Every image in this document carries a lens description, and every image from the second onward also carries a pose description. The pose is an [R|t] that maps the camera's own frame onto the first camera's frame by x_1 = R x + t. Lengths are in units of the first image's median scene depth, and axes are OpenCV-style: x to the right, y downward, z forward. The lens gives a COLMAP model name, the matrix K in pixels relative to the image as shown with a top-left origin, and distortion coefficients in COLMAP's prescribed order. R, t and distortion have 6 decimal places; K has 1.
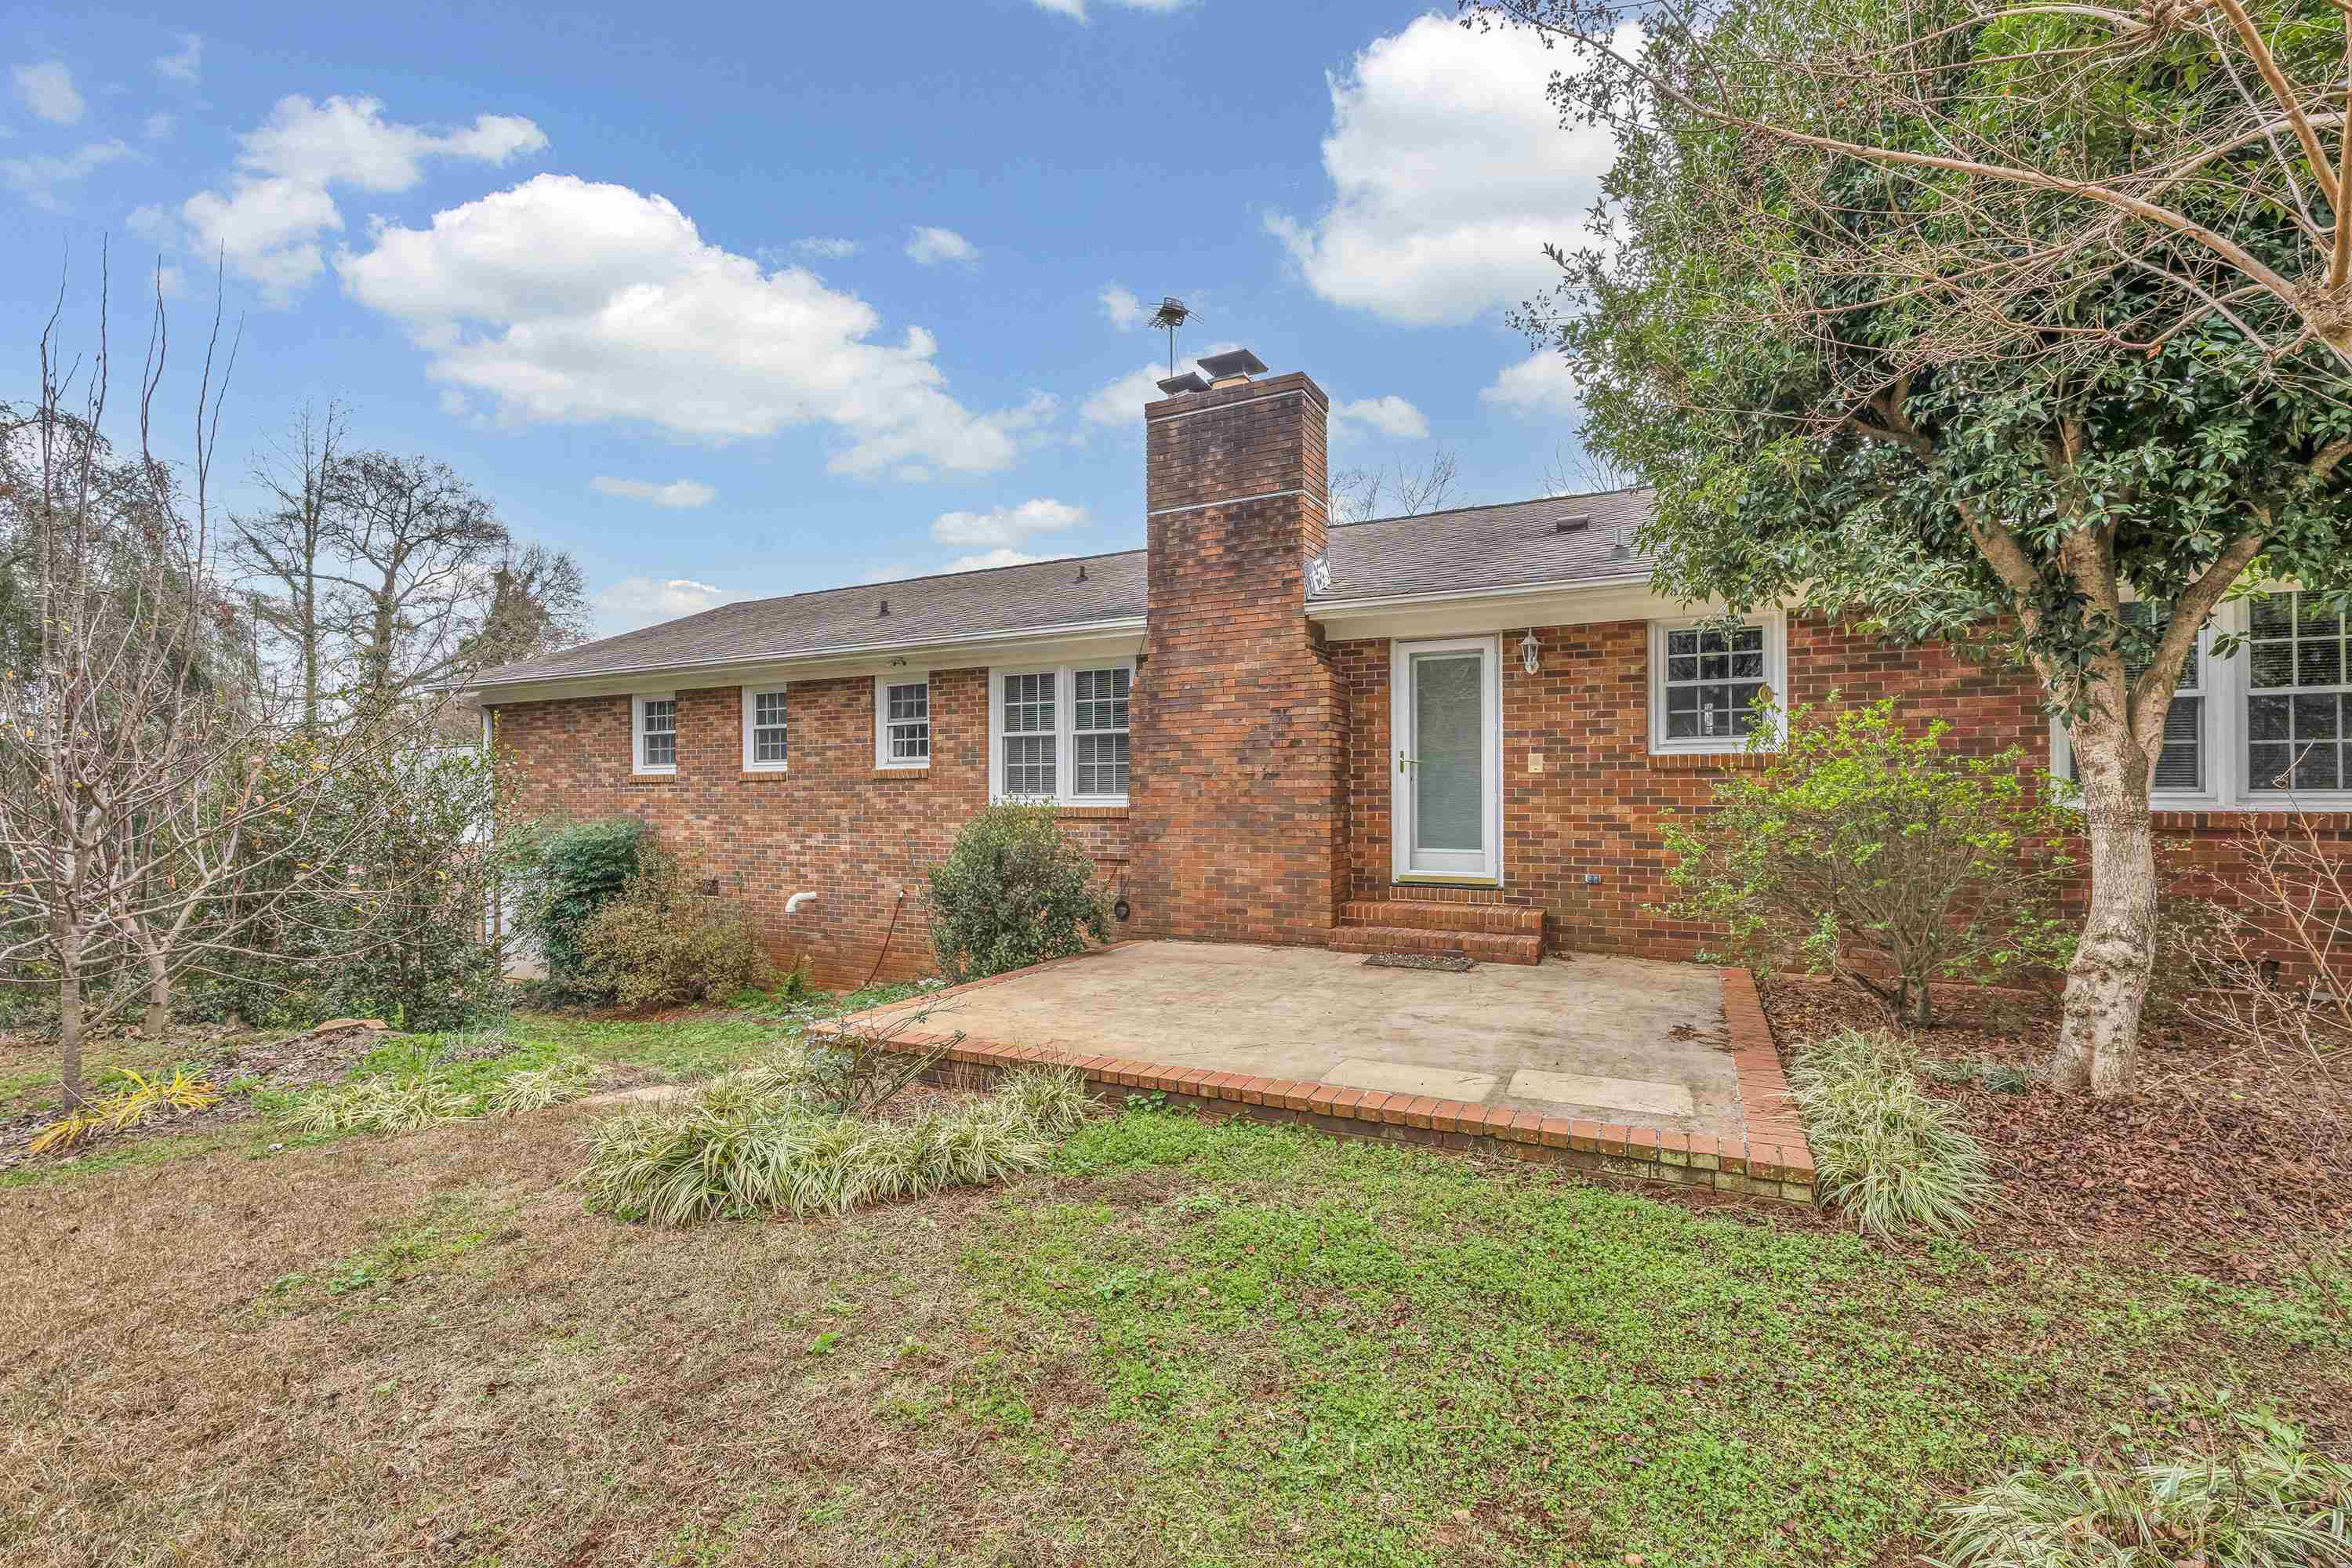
lens RADIAL K [[1031.3, 0, 1176.0], [0, 1031.3, 784.0], [0, 0, 1]] dist [0.000543, 0.000115]
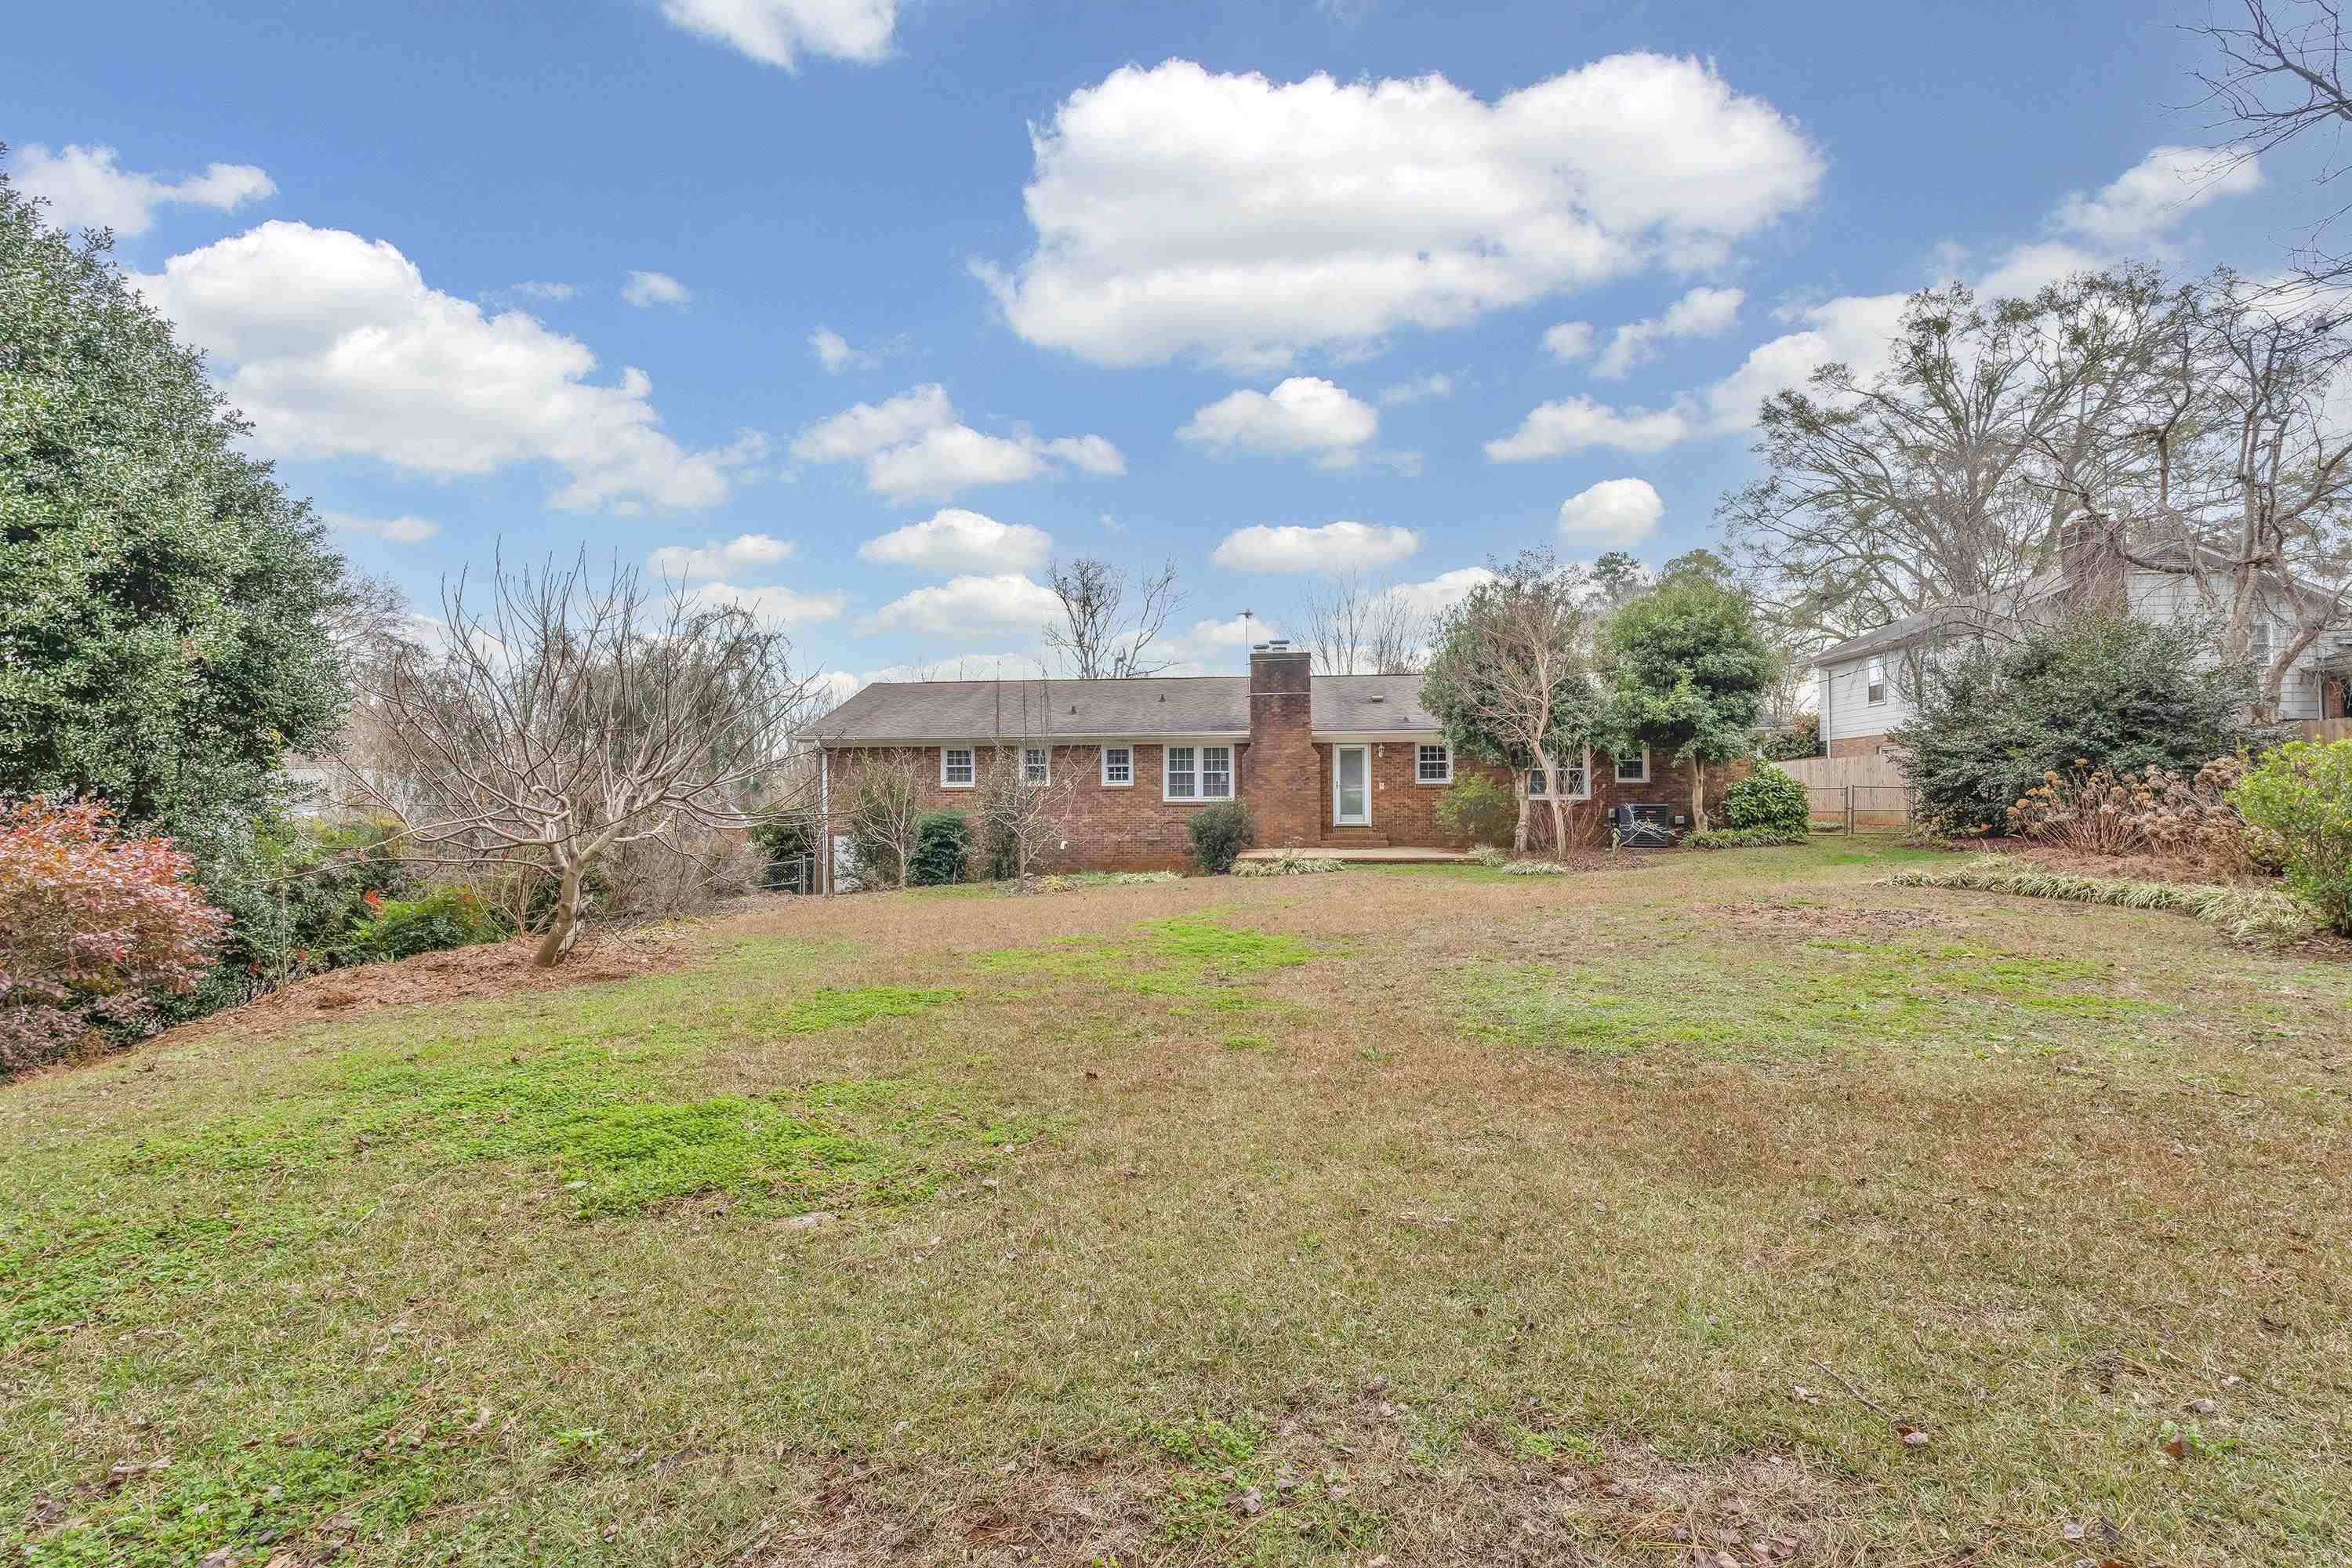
lens RADIAL K [[1031.3, 0, 1176.0], [0, 1031.3, 784.0], [0, 0, 1]] dist [0.000543, 0.000115]
pose [[0.931898, 0.005127, 0.362684, -1.255305], [-0.001581, 0.999948, -0.010073, 0.005226], [-0.362717, 0.008814, 0.931858, -1.542768]]
